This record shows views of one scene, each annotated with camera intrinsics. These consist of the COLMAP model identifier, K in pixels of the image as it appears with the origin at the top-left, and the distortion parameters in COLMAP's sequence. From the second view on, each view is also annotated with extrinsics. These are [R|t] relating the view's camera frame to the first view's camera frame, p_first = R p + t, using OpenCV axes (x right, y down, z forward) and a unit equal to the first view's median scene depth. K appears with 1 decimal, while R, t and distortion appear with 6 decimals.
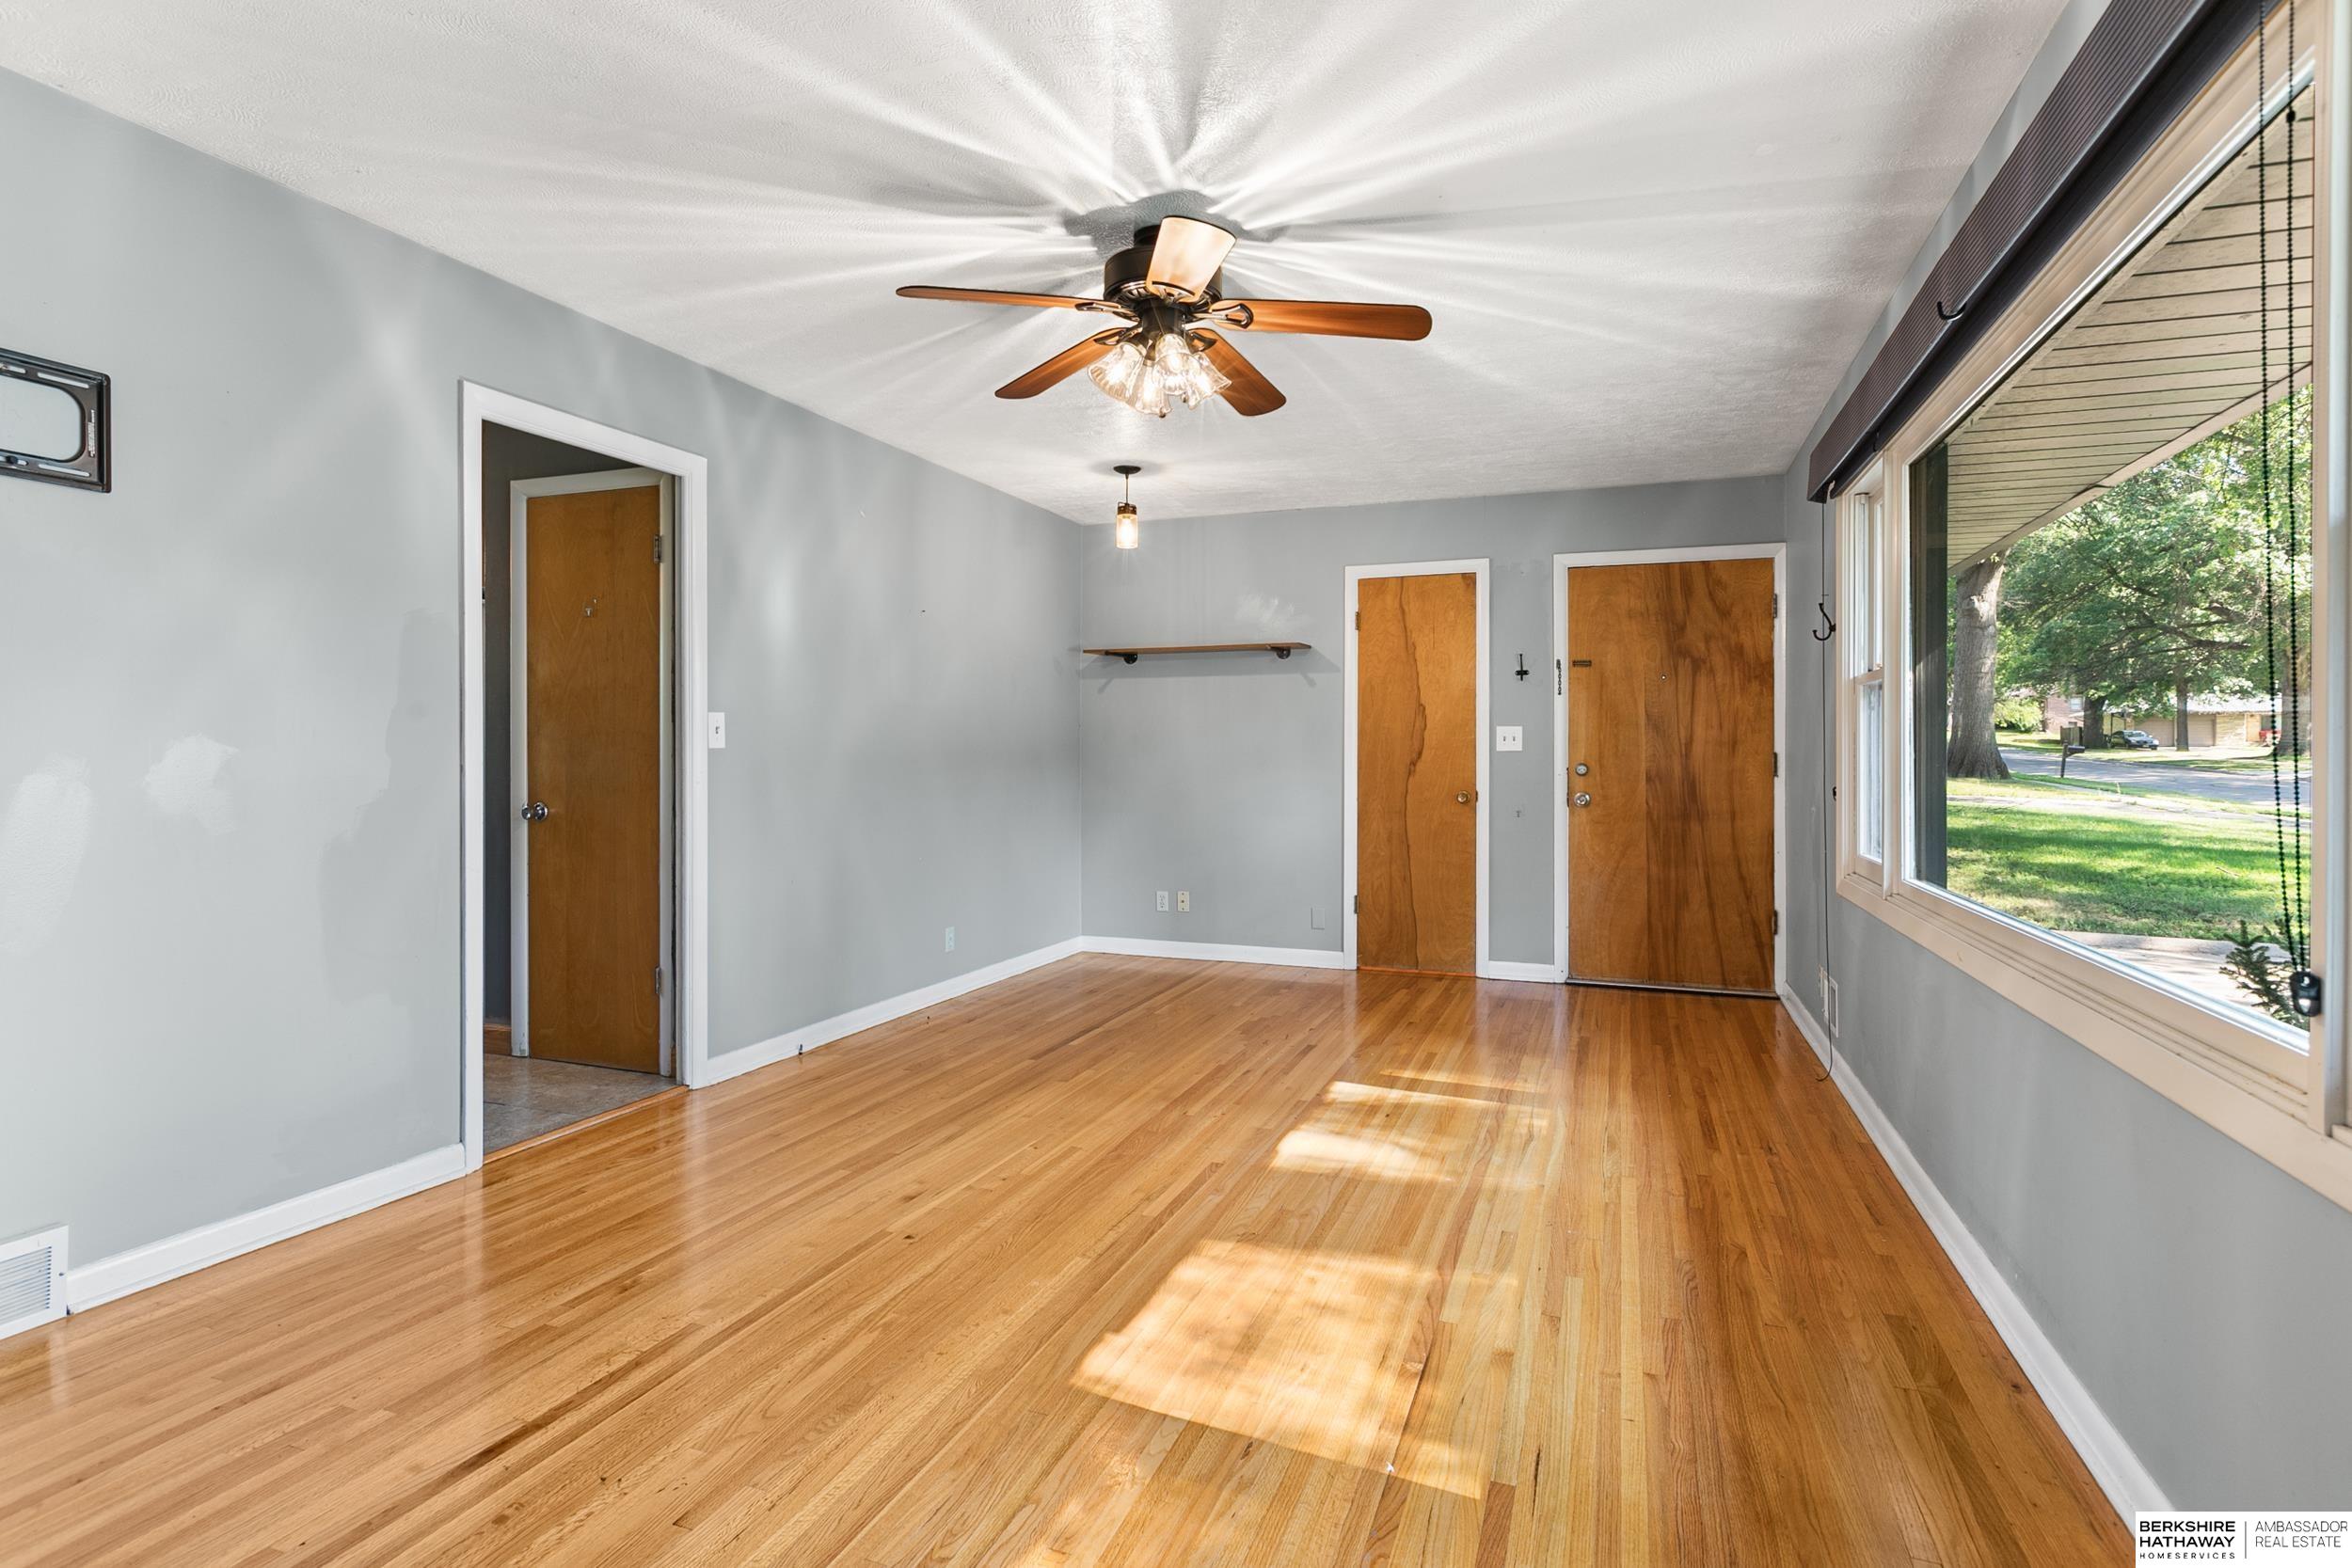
lens RADIAL K [[1197.3, 0, 1152.6], [0, 1197.3, 750.5], [0, 0, 1]] dist [-0.003012, -0.000821]
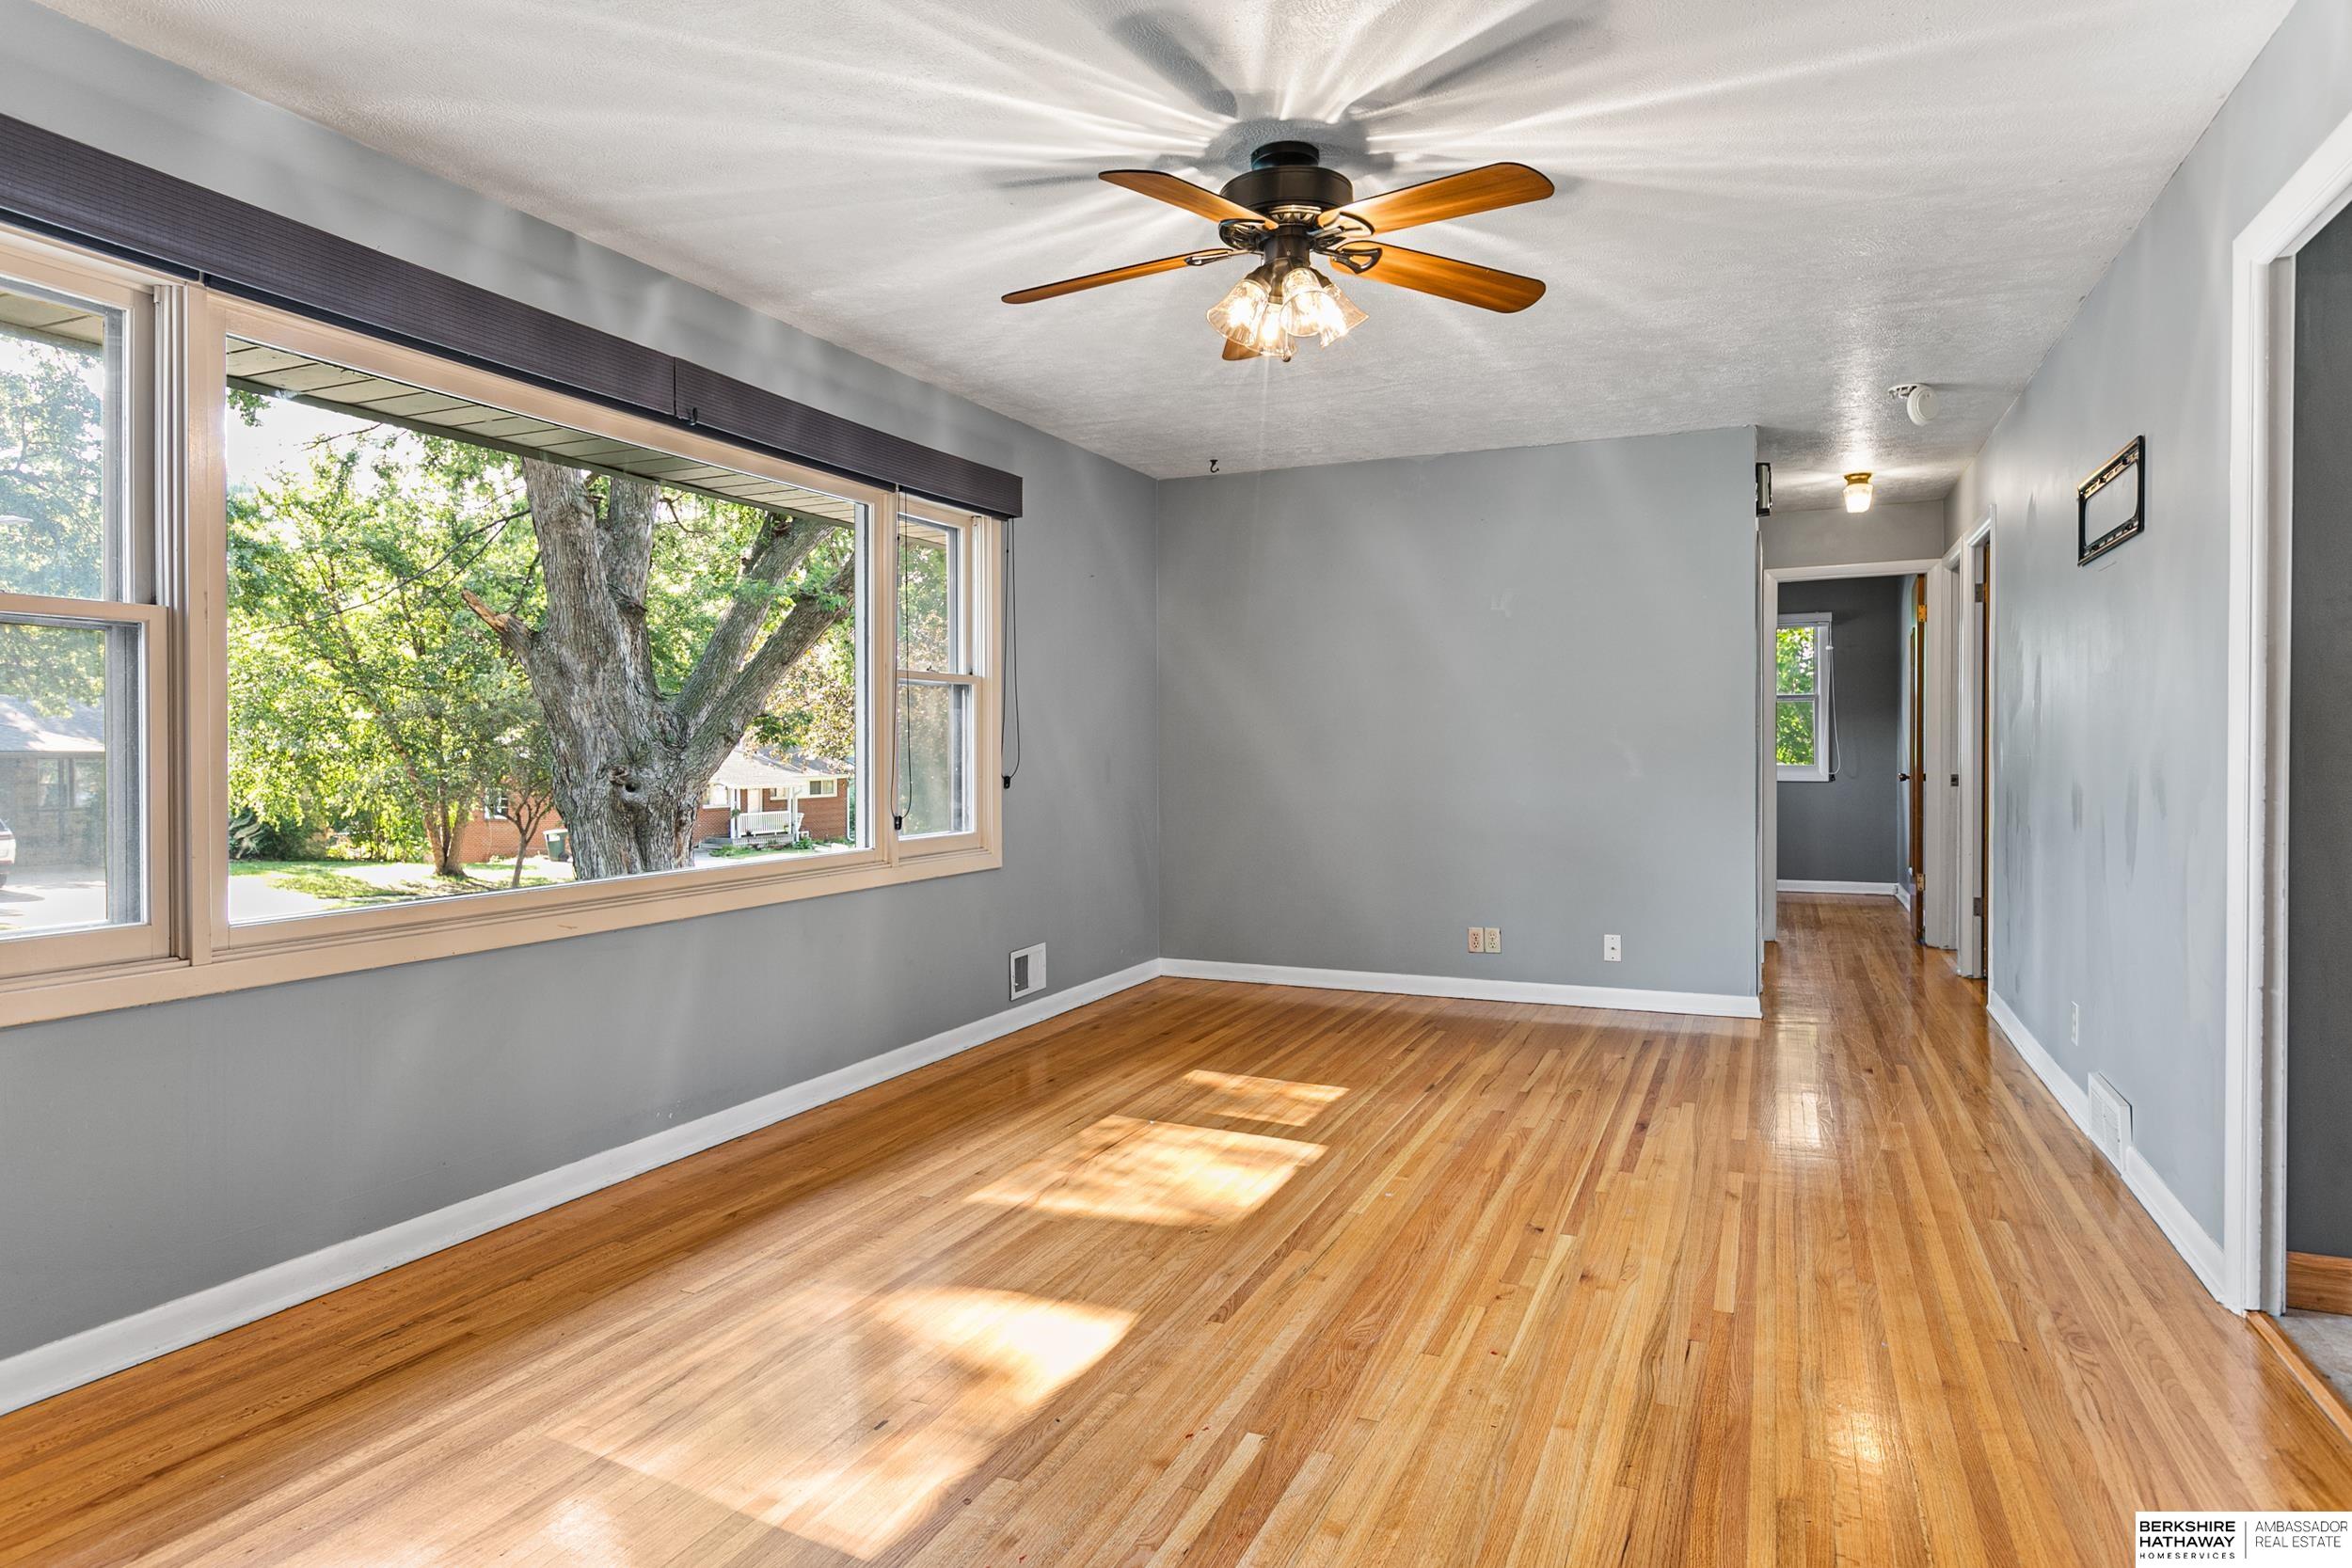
lens RADIAL K [[1364.9, 0, 1156.4], [0, 1364.9, 753.6], [0, 0, 1]] dist [-0.000702, 0.000881]
pose [[-0.998904, -0.000279, 0.046810, 0.041994], [-0.000190, 0.999998, 0.001913, 0.005218], [-0.046811, 0.001902, -0.998902, 1.463563]]
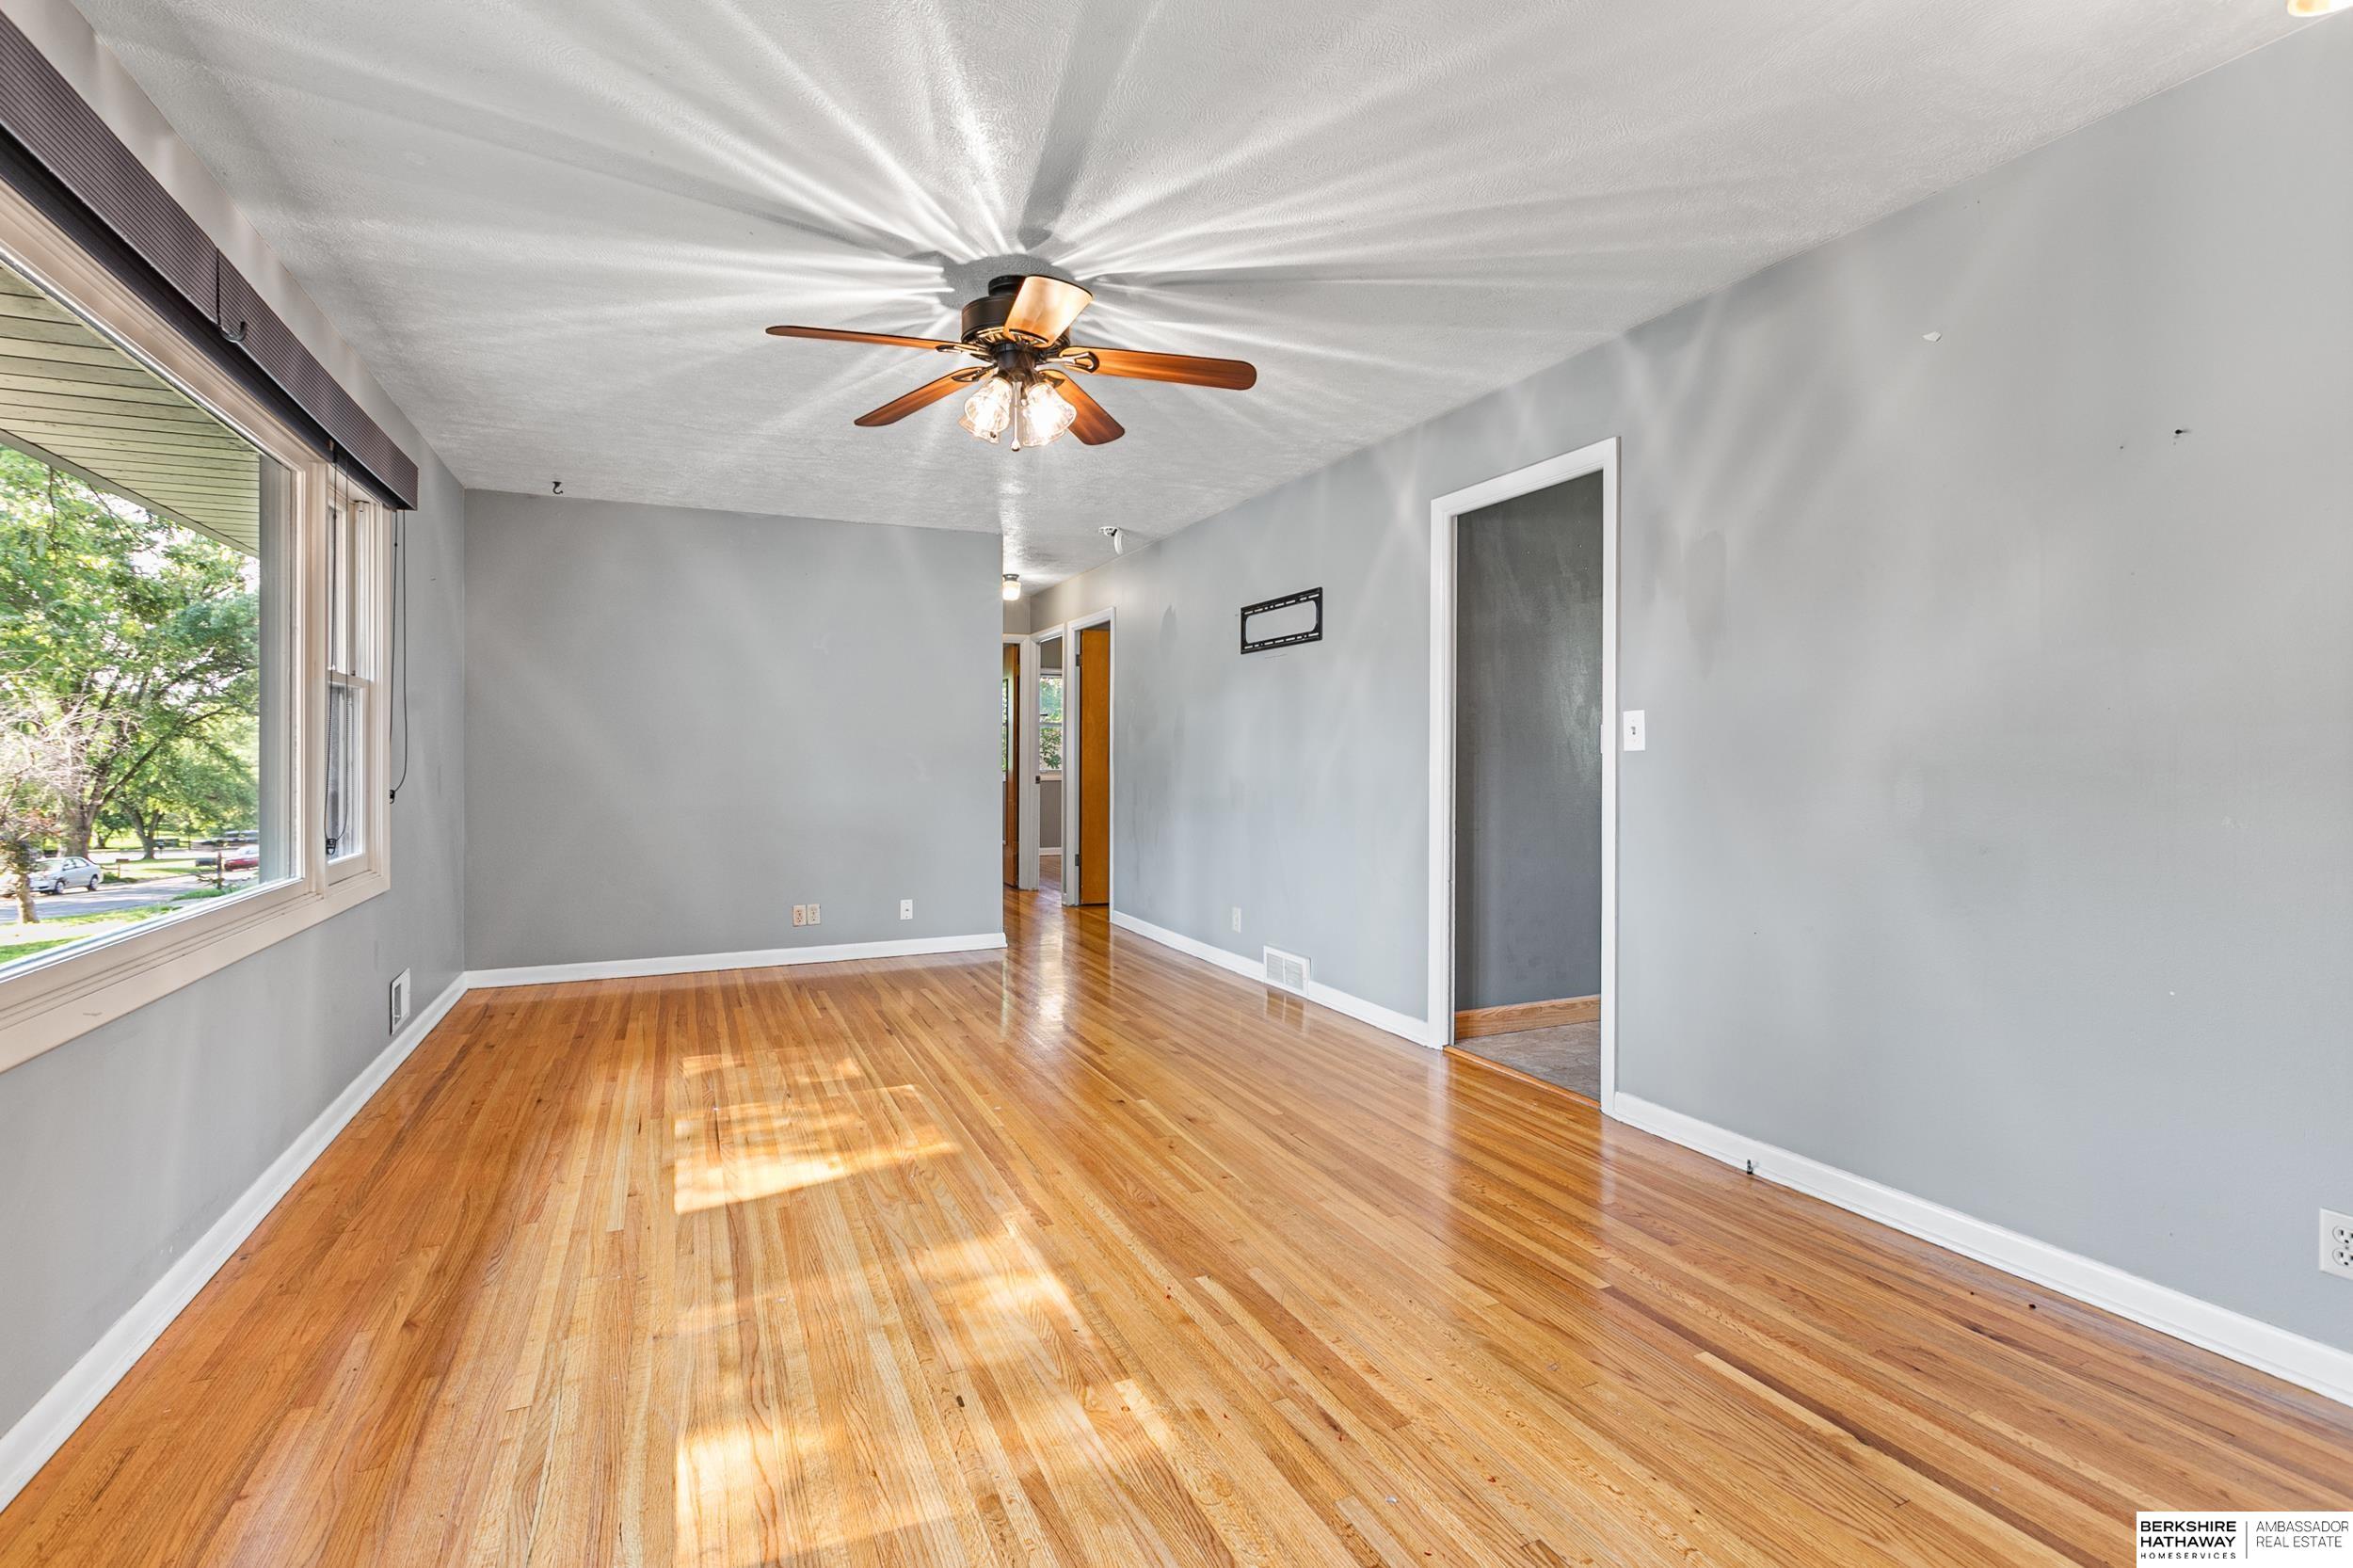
lens RADIAL K [[1062.1, 0, 1163.2], [0, 1062.1, 749.2], [0, 0, 1]] dist [0.000945, 0.000105]
pose [[-0.697657, -0.006264, -0.716405, 0.445947], [0.002393, 0.999936, -0.011074, 0.005665], [0.716428, -0.009441, -0.697597, 1.297458]]
